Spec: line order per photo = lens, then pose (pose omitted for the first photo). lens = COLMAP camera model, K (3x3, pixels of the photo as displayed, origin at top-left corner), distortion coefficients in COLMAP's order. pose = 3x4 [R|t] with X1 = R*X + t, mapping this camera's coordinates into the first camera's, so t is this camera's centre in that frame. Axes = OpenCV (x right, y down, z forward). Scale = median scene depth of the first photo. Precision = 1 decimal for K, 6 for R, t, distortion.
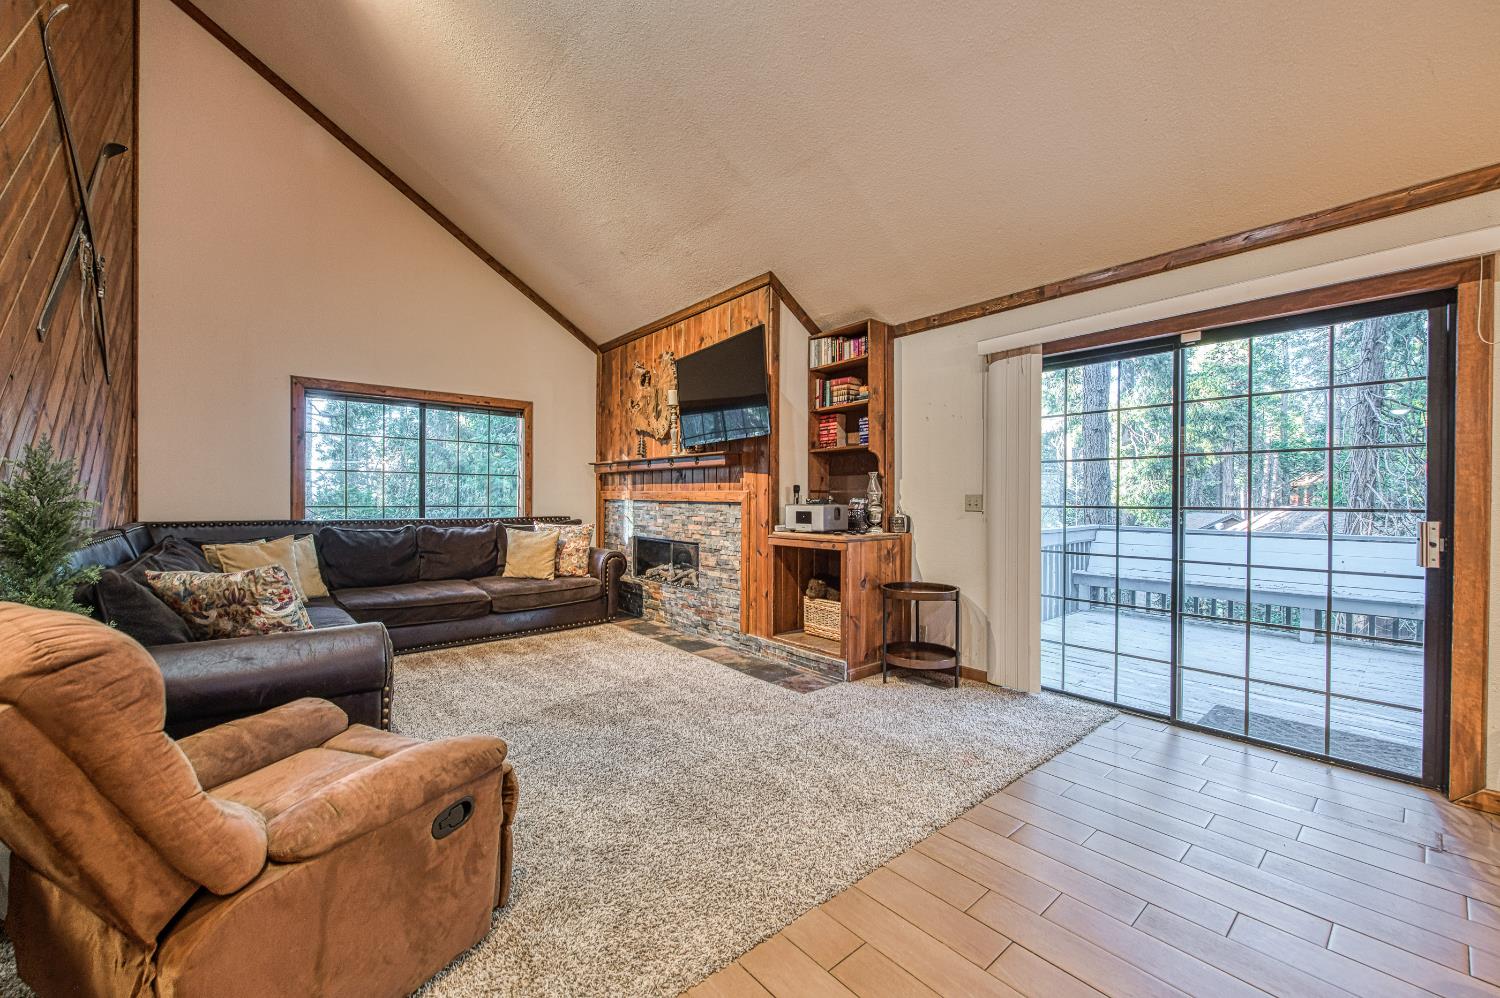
lens RADIAL K [[584.7, 0, 760.4], [0, 584.7, 504.2], [0, 0, 1]] dist [-0.000915, -0.000151]
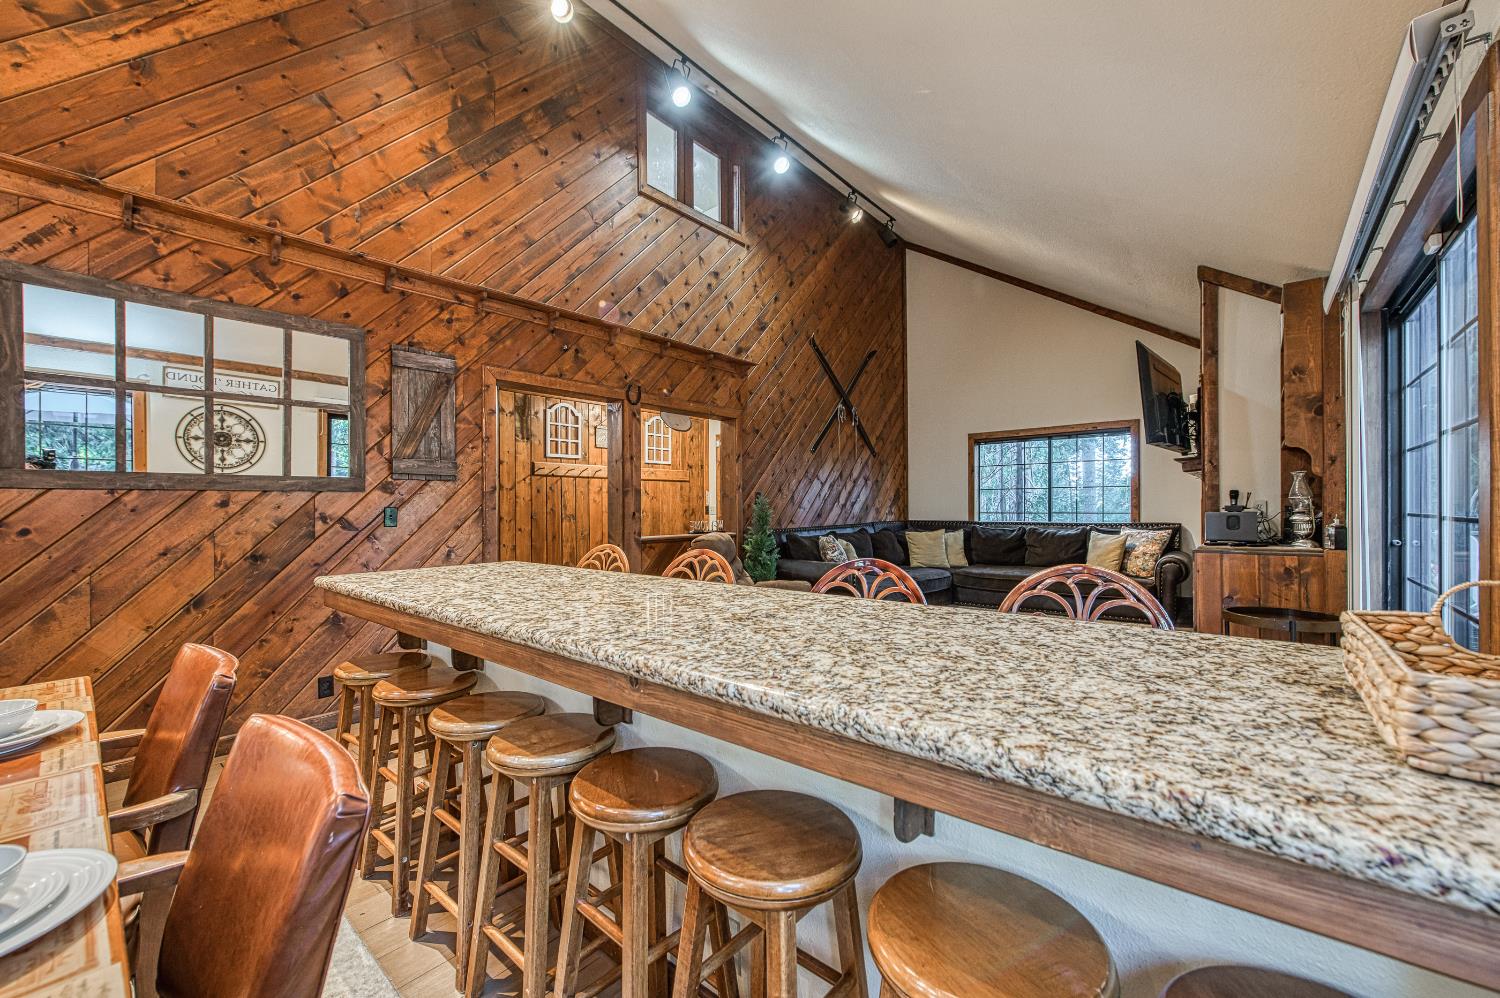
lens RADIAL K [[588.6, 0, 747.1], [0, 588.6, 504.1], [0, 0, 1]] dist [-0.008325, -0.000157]
pose [[0.153061, -0.011545, -0.988149, 0.713251], [-0.000141, 0.999931, -0.011705, -0.000621], [0.988217, 0.001931, 0.153049, 0.112279]]
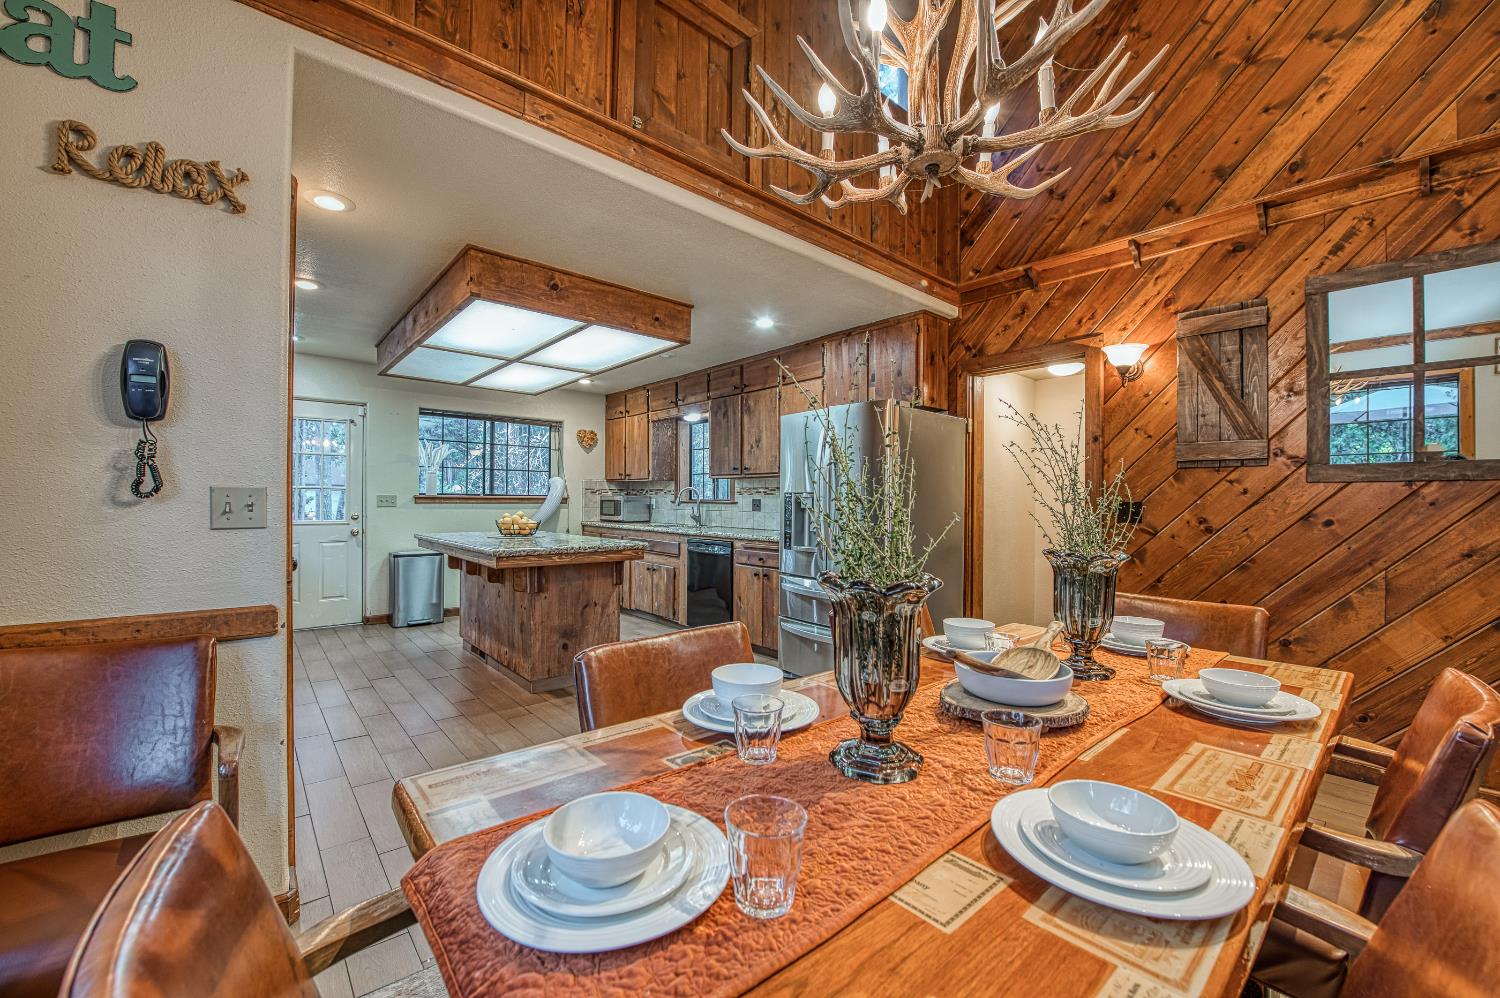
lens RADIAL K [[594.9, 0, 757.5], [0, 594.9, 505.2], [0, 0, 1]] dist [-0.022093, 0.000331]
pose [[-0.999766, -0.012381, -0.017750, 0.668845], [-0.012600, 0.999845, 0.012308, 0.001025], [0.017595, 0.012529, -0.999767, 0.105968]]
